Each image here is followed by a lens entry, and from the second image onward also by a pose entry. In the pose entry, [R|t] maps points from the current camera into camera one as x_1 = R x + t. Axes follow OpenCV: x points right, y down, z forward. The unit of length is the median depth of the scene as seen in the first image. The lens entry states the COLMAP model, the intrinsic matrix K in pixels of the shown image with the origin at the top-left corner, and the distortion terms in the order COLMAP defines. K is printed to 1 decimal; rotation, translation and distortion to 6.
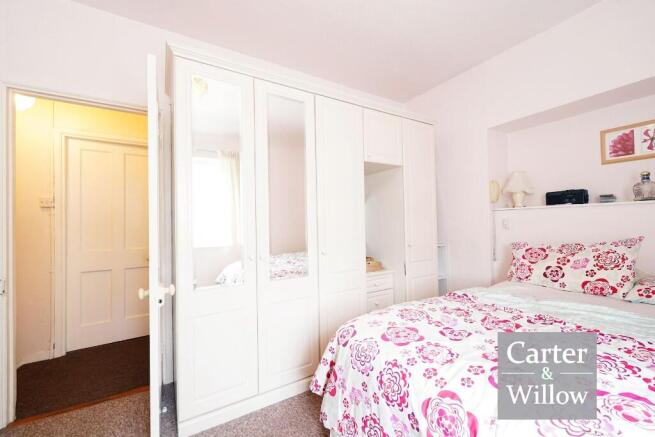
lens RADIAL K [[266.6, 0, 327.4], [0, 266.6, 217.9], [0, 0, 1]] dist [0.000544, -0.000006]
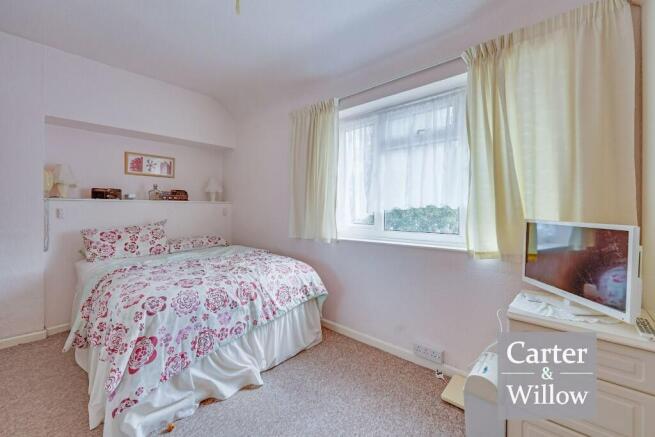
lens RADIAL K [[266.0, 0, 327.4], [0, 266.0, 214.7], [0, 0, 1]] dist [-0.001565, -0.000065]
pose [[-0.301102, 0.001465, 0.953591, -0.865824], [-0.007846, 0.999961, -0.004014, 0.030445], [-0.953560, -0.008691, -0.301079, 0.430344]]
